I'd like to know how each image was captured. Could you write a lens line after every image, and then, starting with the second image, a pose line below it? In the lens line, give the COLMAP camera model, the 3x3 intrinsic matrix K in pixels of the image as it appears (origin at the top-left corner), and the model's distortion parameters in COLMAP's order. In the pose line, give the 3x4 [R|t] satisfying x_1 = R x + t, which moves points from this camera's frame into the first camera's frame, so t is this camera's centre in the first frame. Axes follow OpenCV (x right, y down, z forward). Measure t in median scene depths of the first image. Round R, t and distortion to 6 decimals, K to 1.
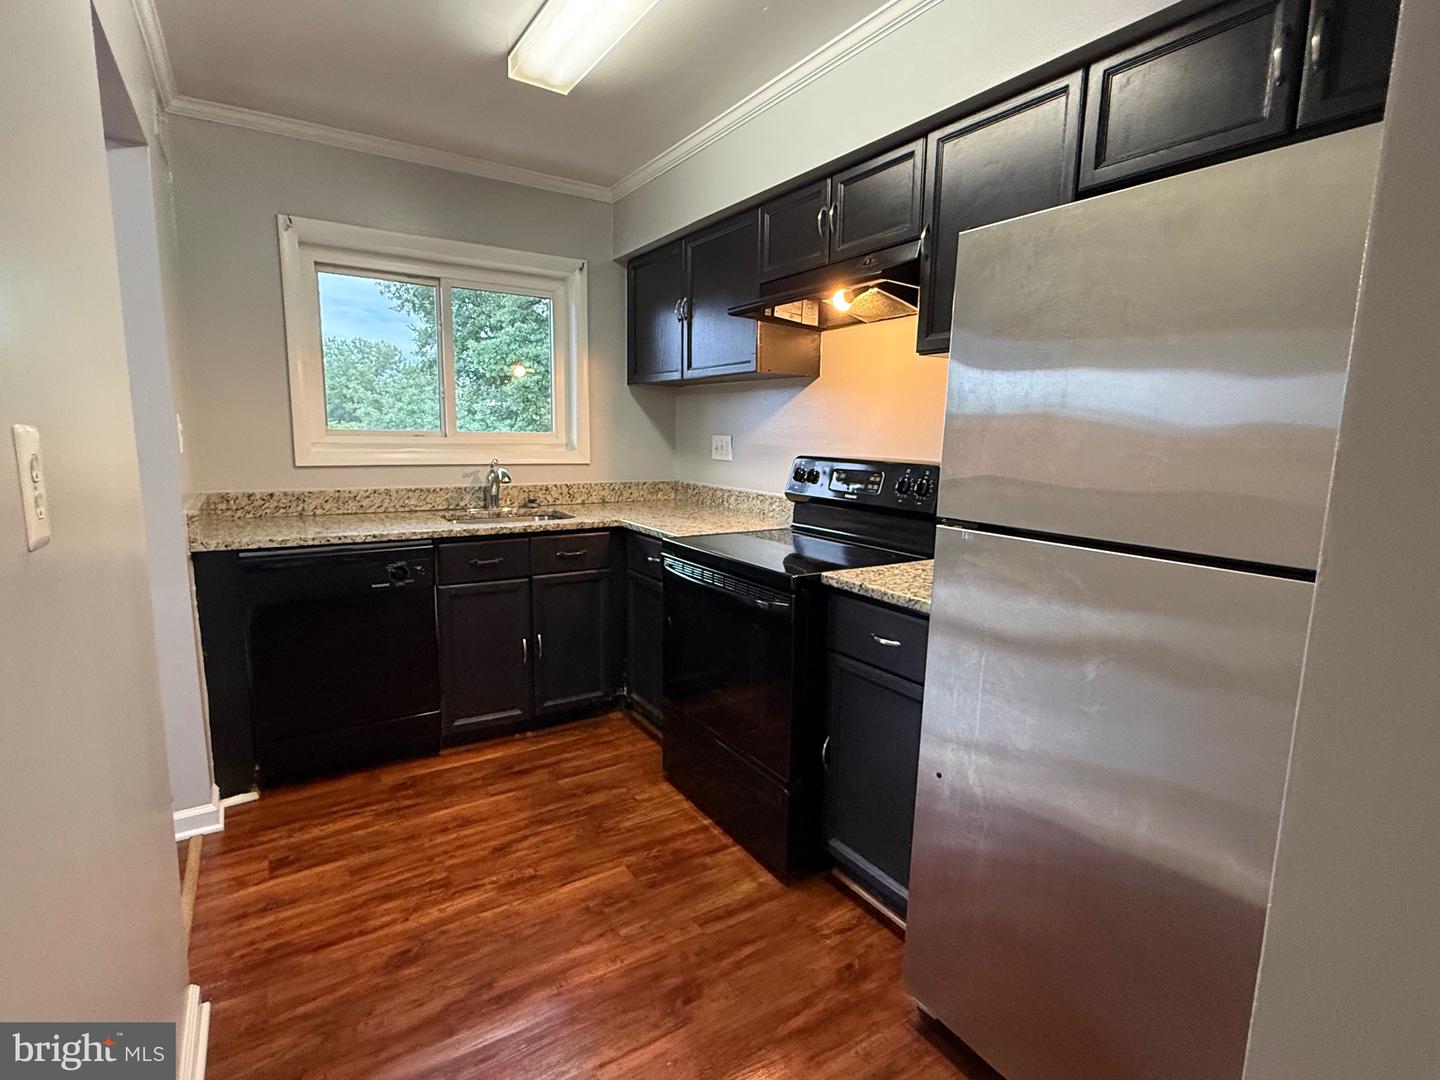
lens RADIAL K [[705.6, 0, 720.0], [0, 705.6, 540.0], [0, 0, 1]] dist [0.000680, 0.000096]
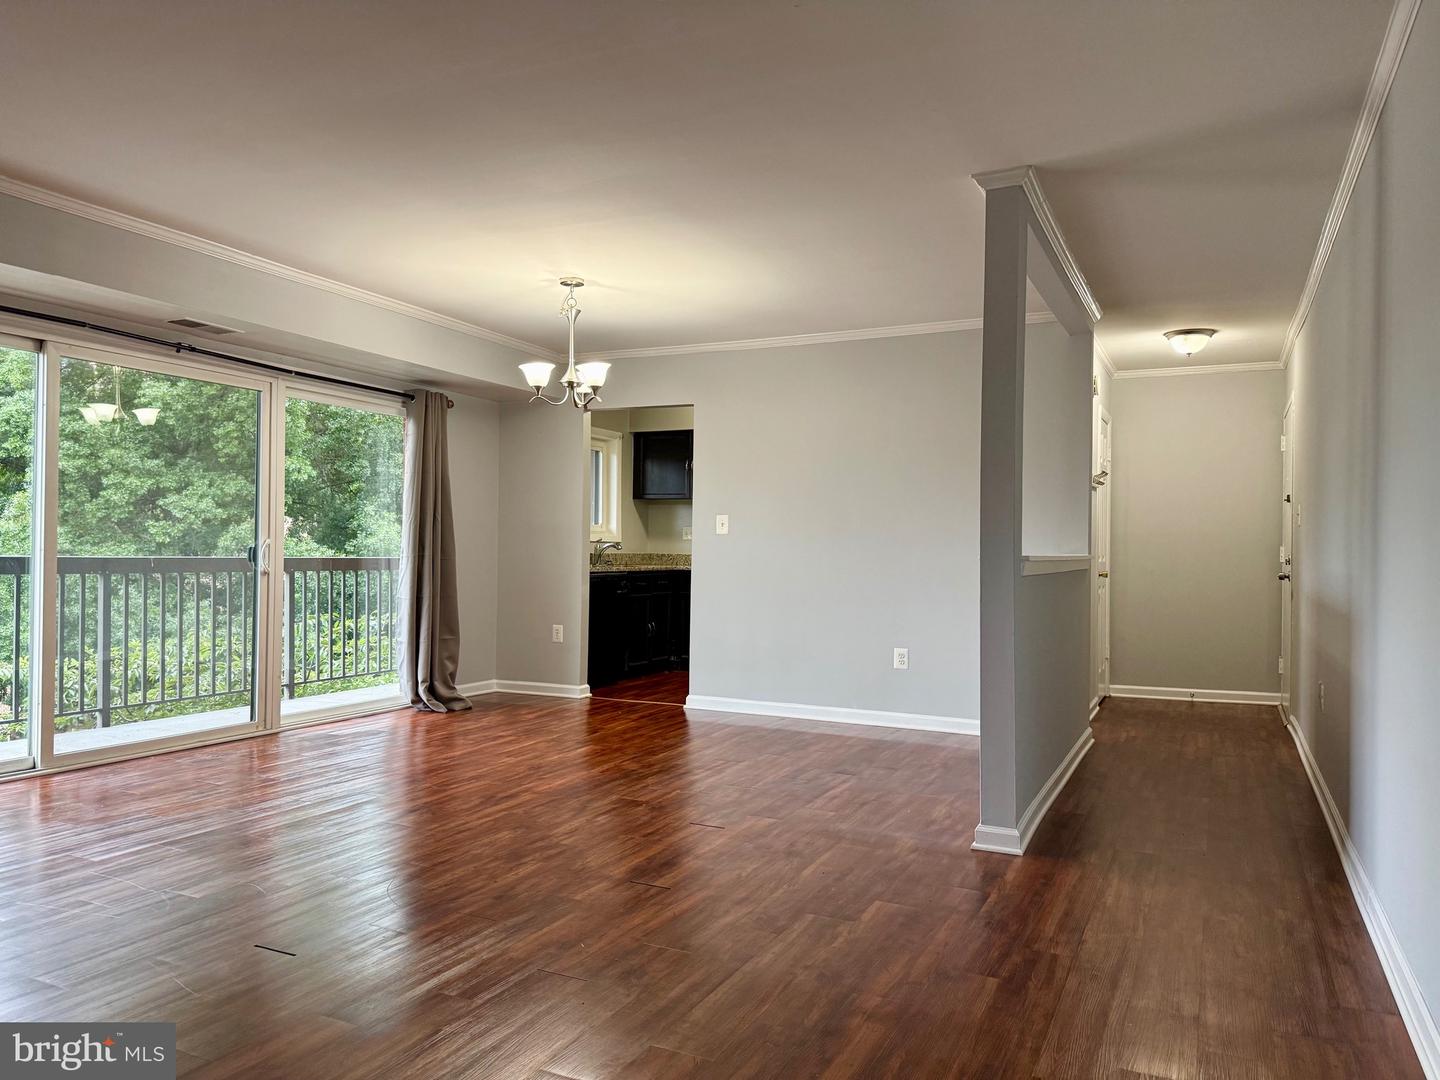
lens RADIAL K [[1016.7, 0, 720.0], [0, 1016.7, 540.0], [0, 0, 1]] dist [0.002716, 0.000217]
pose [[0.860072, -0.001869, 0.510169, -1.528837], [0.079445, 0.988285, -0.130313, 0.285738], [-0.503949, 0.152609, 0.850144, -1.556513]]
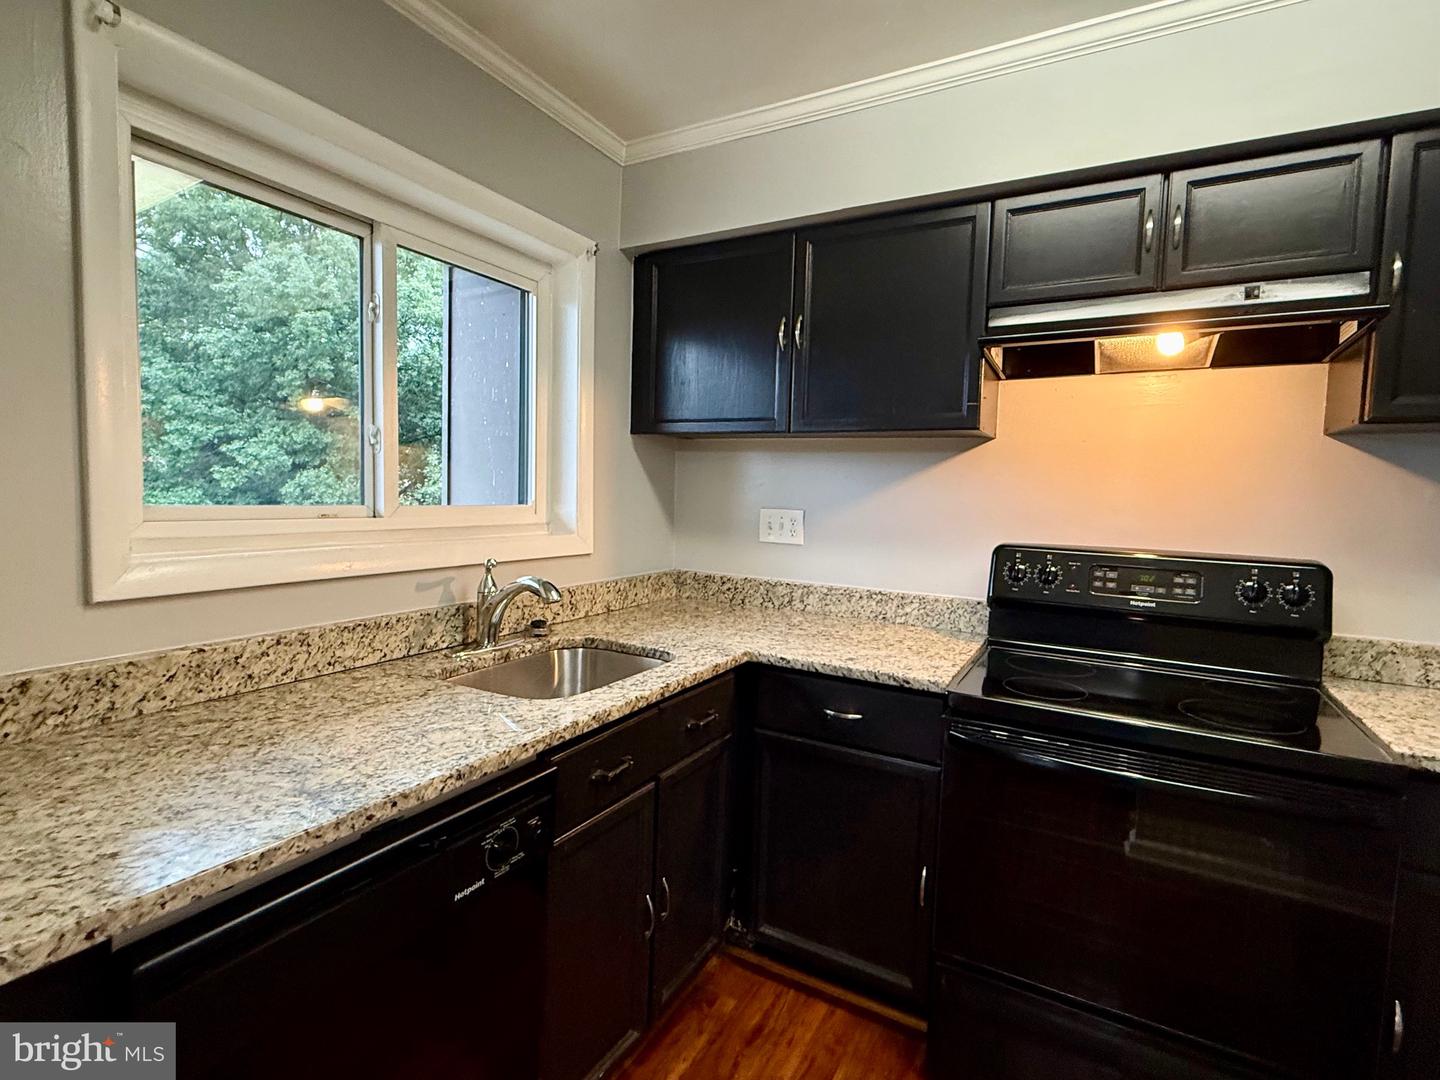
lens RADIAL K [[702.7, 0, 725.0], [0, 702.7, 539.9], [0, 0, 1]] dist [0.000301, -0.000024]
pose [[0.881298, -0.024052, 0.471949, -0.454979], [0.057098, 0.996807, -0.055822, -0.093739], [-0.469099, 0.076143, 0.879857, 0.459890]]
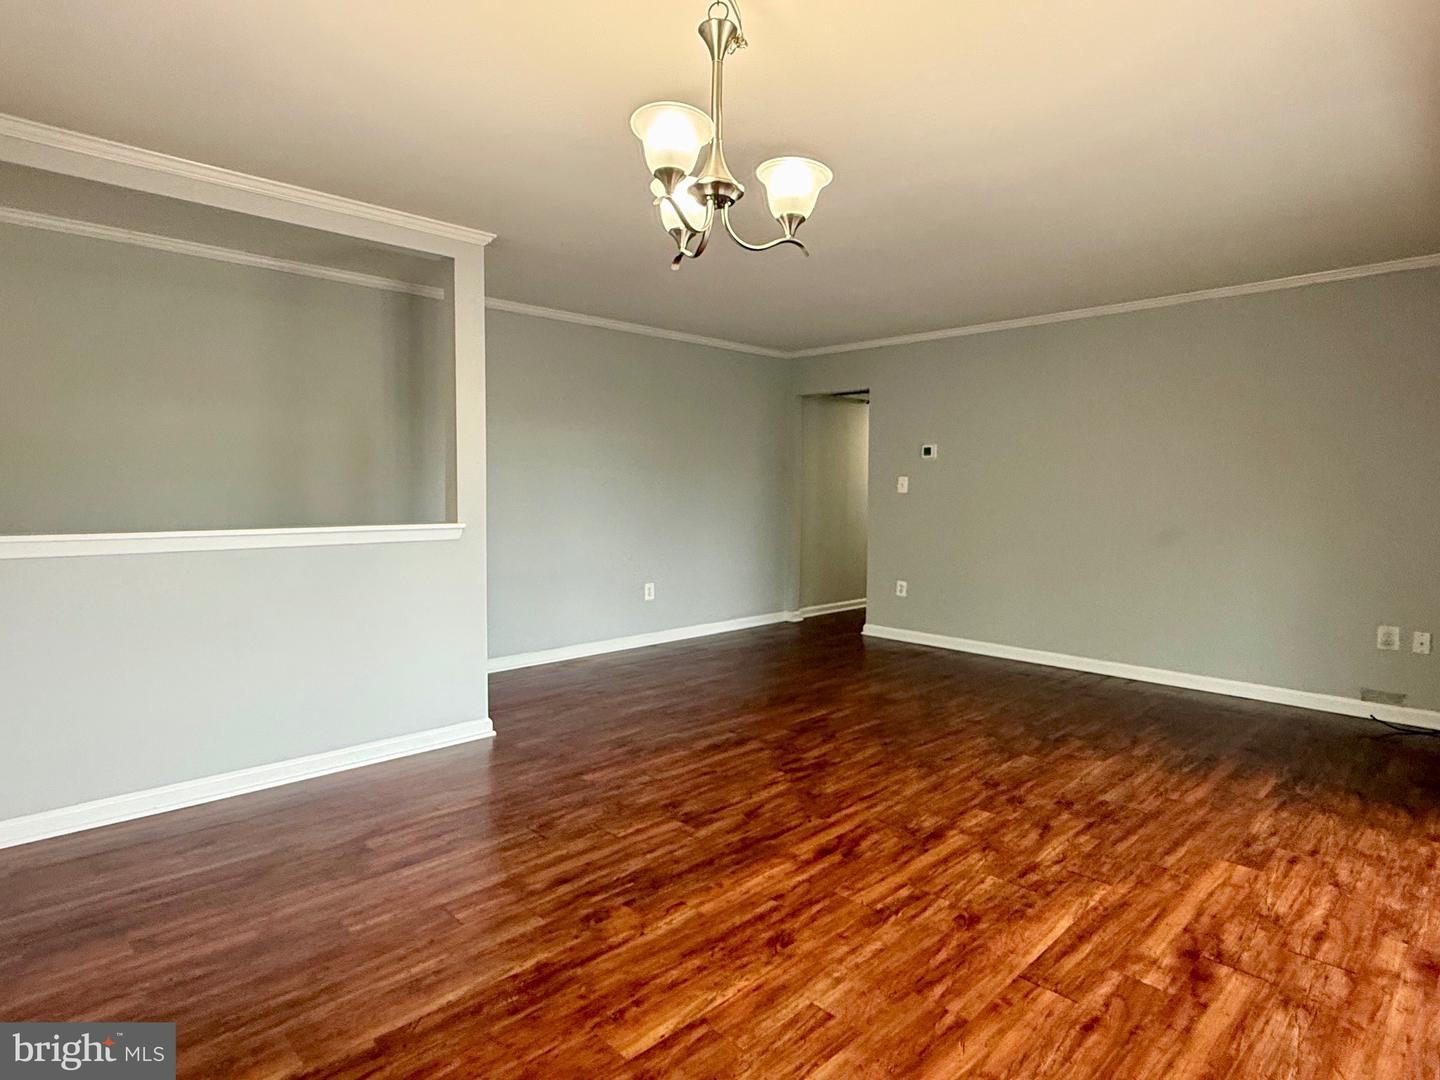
lens RADIAL K [[774.0, 0, 720.0], [0, 774.0, 540.0], [0, 0, 1]] dist [0.003809, -0.000492]
pose [[-0.980701, -0.015513, -0.194898, -0.718860], [-0.058415, 0.974564, 0.216364, -0.118111], [0.186584, 0.223573, -0.956662, 0.718605]]
